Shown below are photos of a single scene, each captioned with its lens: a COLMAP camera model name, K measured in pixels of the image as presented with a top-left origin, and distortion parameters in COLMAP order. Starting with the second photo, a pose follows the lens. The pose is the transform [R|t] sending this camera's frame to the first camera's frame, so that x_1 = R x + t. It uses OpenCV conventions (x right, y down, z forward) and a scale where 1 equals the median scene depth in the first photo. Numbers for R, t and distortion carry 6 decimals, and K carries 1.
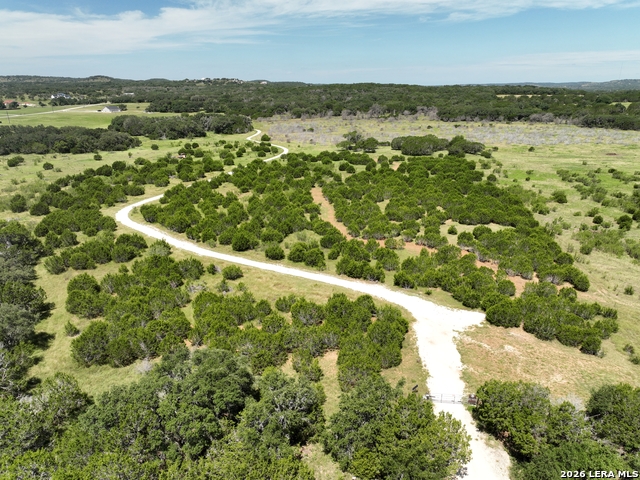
lens RADIAL K [[452.6, 0, 323.0], [0, 452.6, 240.1], [0, 0, 1]] dist [0.022492, 0.004947]
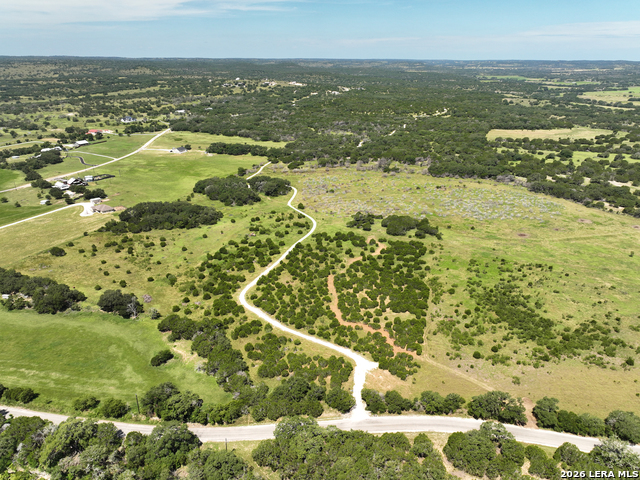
lens RADIAL K [[452.6, 0, 318.2], [0, 452.6, 239.5], [0, 0, 1]] dist [0.022492, 0.004947]
pose [[0.997921, 0.027066, -0.058489, 0.038908], [-0.023749, 0.998110, 0.056680, -0.358064], [0.059912, -0.055173, 0.996678, -0.872094]]
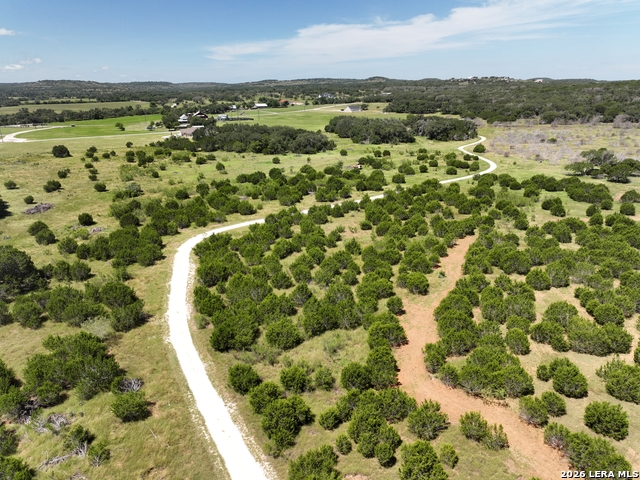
lens RADIAL K [[452.6, 0, 321.8], [0, 452.6, 240.7], [0, 0, 1]] dist [0.022492, 0.004947]
pose [[0.846974, 0.169075, -0.504032, 0.127461], [-0.167873, 0.984630, 0.048196, -0.099902], [0.504433, 0.043793, 0.862339, 0.300910]]
